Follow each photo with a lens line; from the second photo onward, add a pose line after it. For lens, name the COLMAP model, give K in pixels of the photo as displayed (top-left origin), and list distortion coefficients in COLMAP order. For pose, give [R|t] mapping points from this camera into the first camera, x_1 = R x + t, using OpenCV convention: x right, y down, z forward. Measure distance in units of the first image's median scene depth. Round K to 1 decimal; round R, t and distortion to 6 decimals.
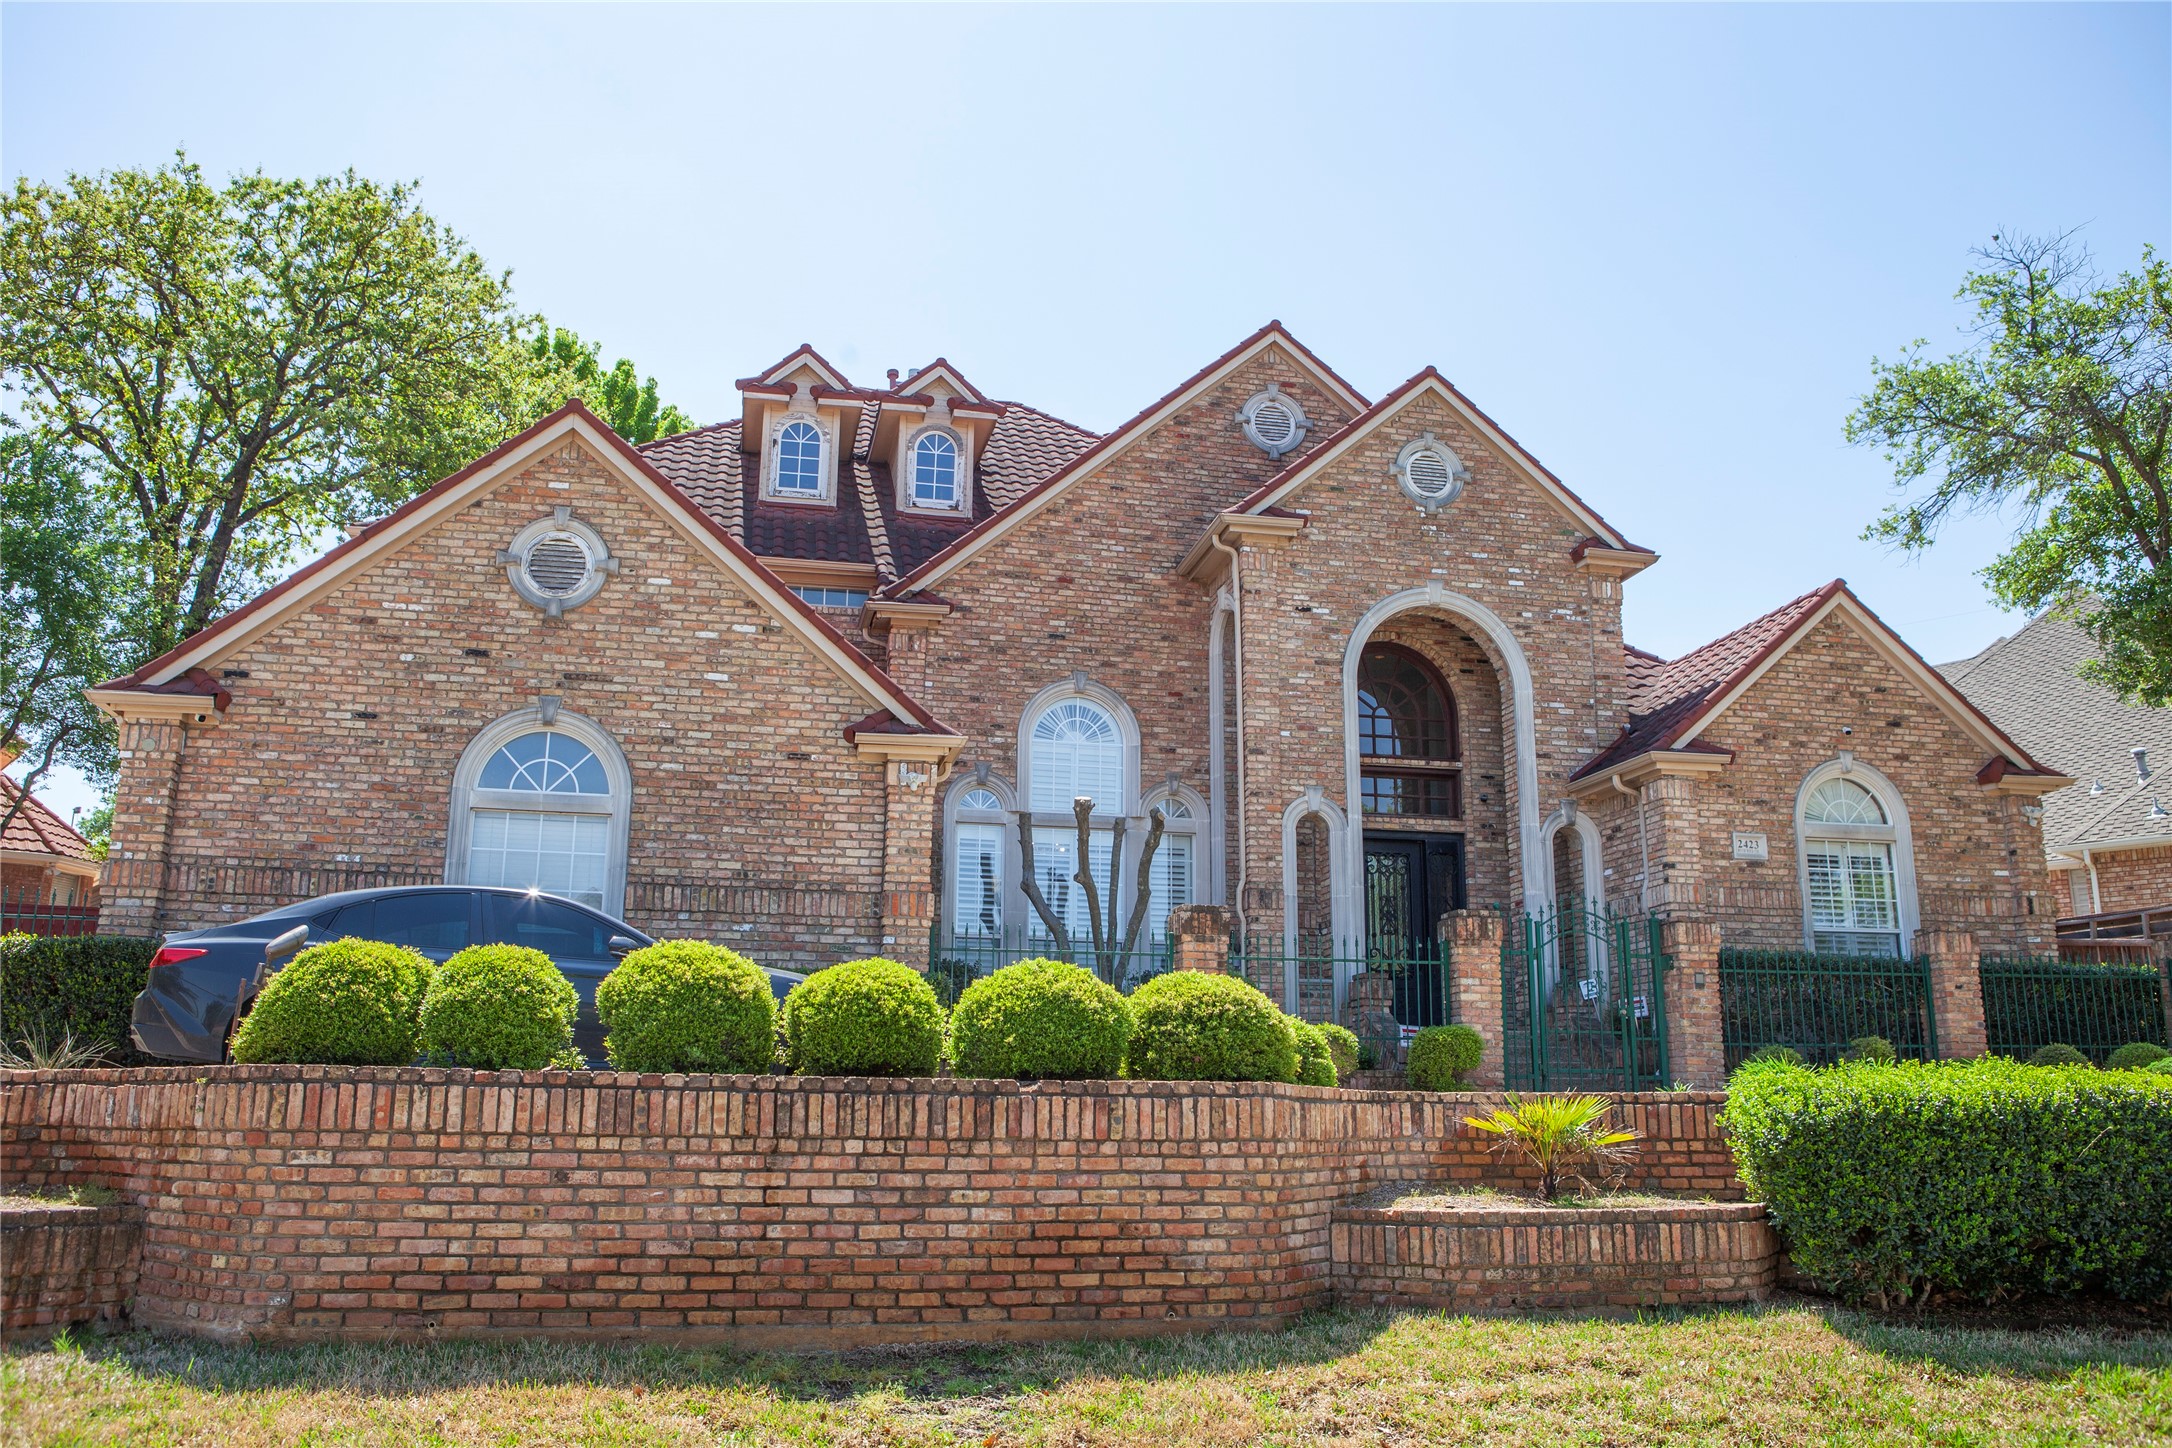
lens RADIAL K [[1747.5, 0, 1085.8], [0, 1747.5, 751.0], [0, 0, 1]] dist [-0.100476, 0.084214]
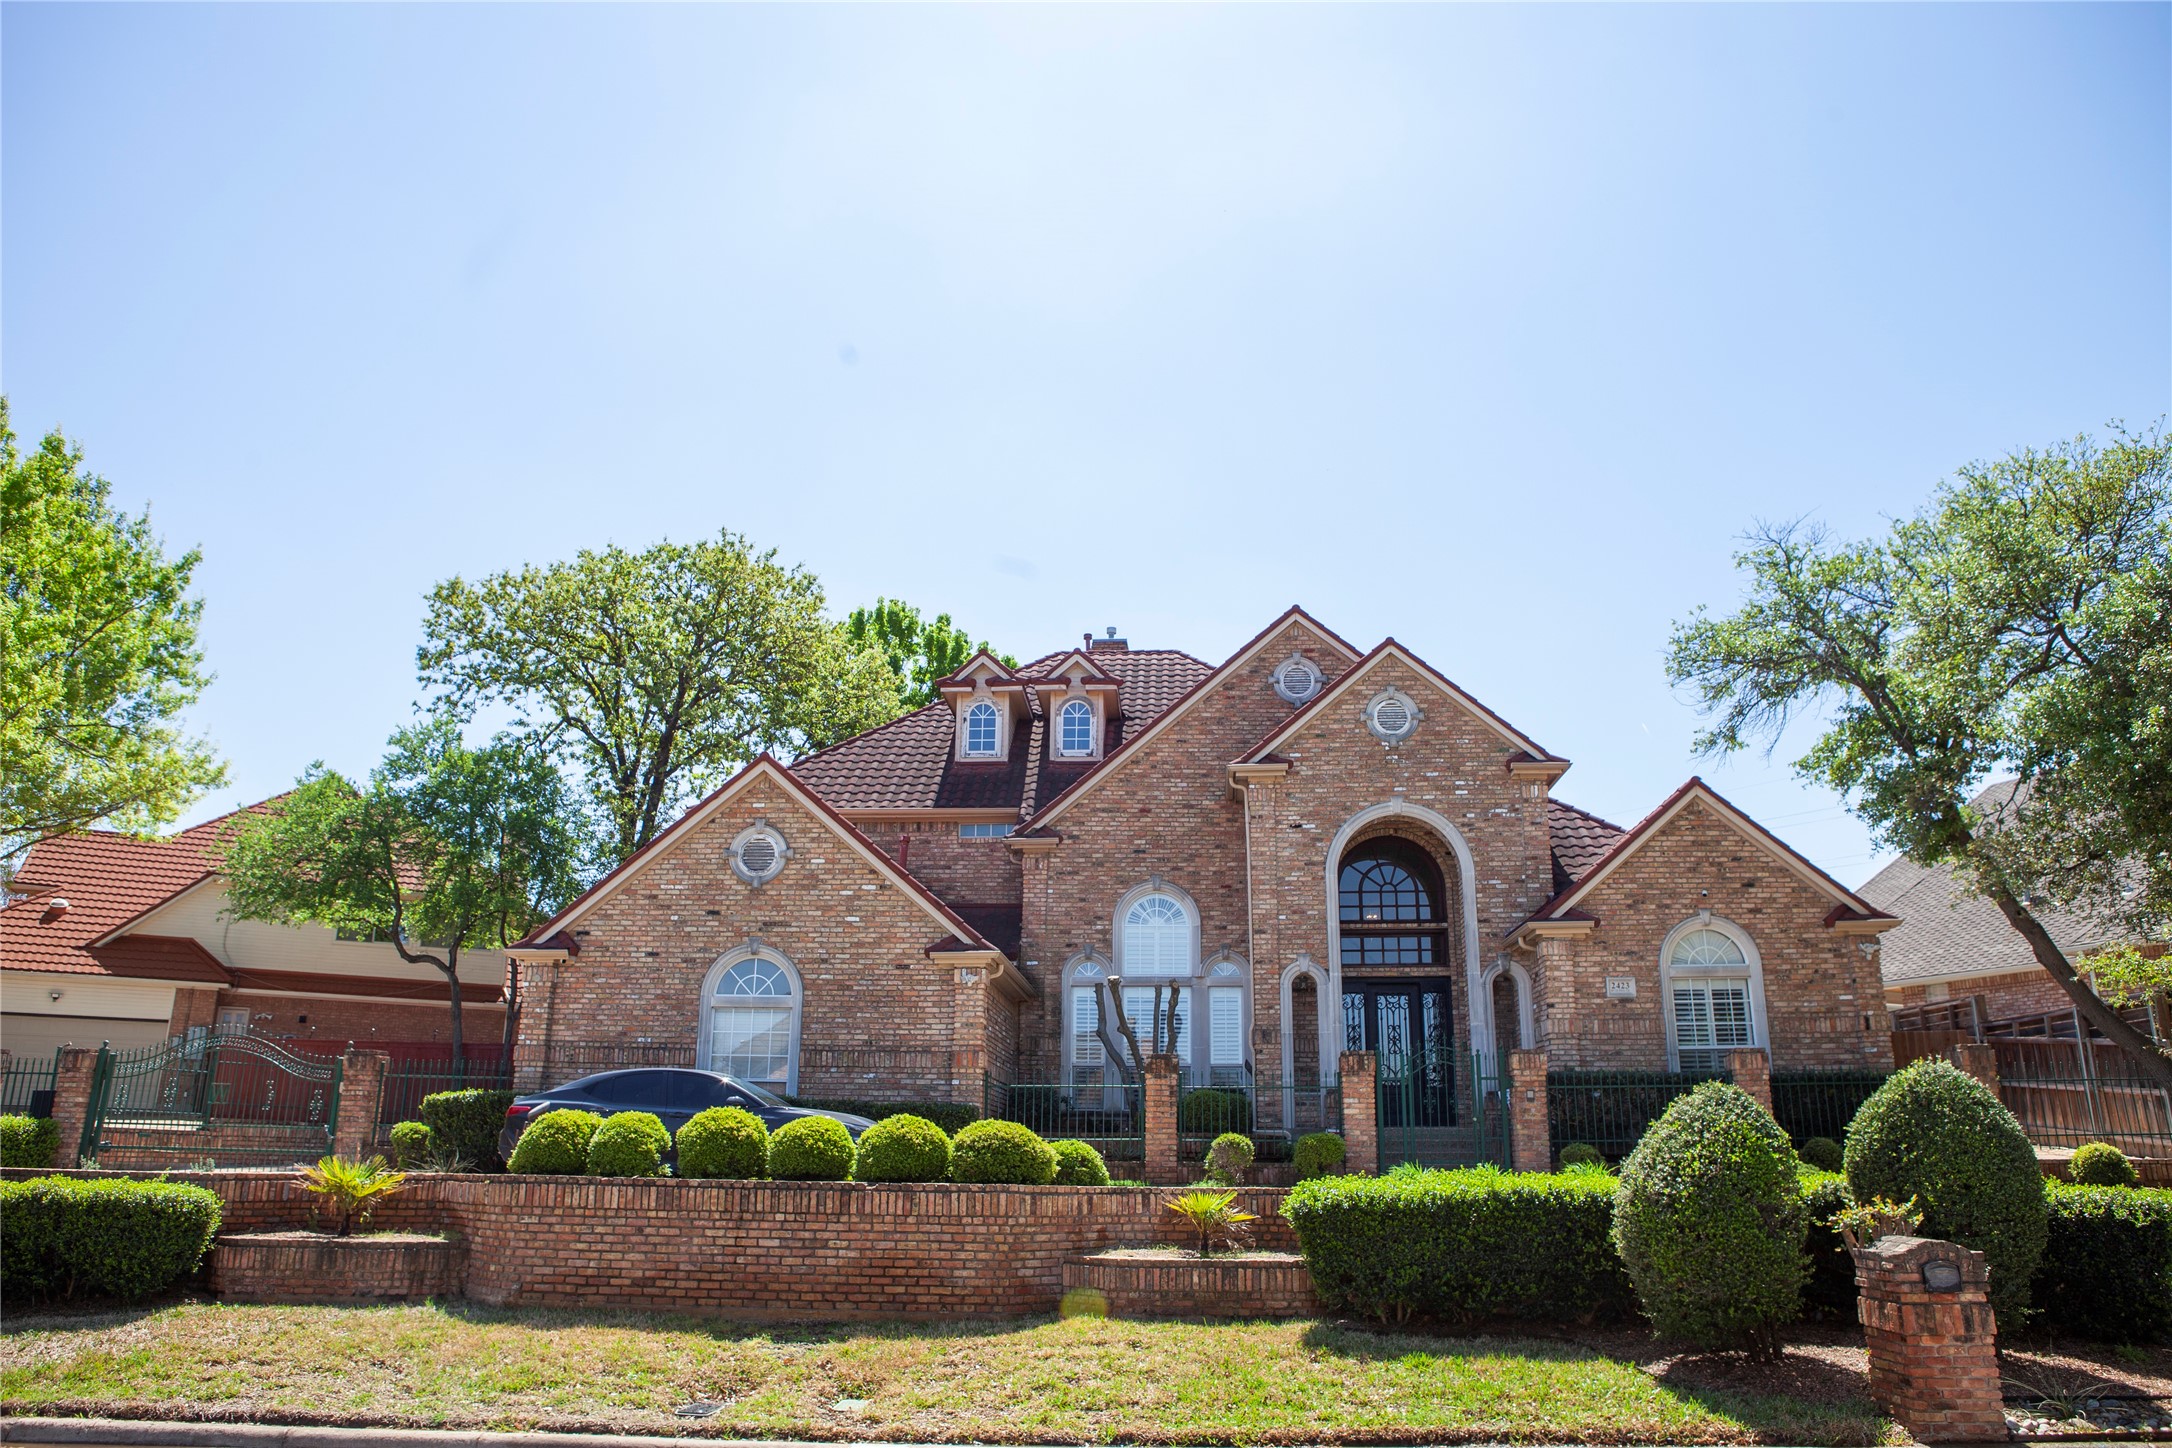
lens RADIAL K [[1615.2, 0, 1086.0], [0, 1615.2, 724.0], [0, 0, 1]] dist [-0.096534, 0.010113]
pose [[0.955430, -0.079042, -0.284439, 0.439662], [0.060563, 0.995477, -0.073197, -0.101513], [0.288938, 0.052708, 0.955896, -0.380464]]
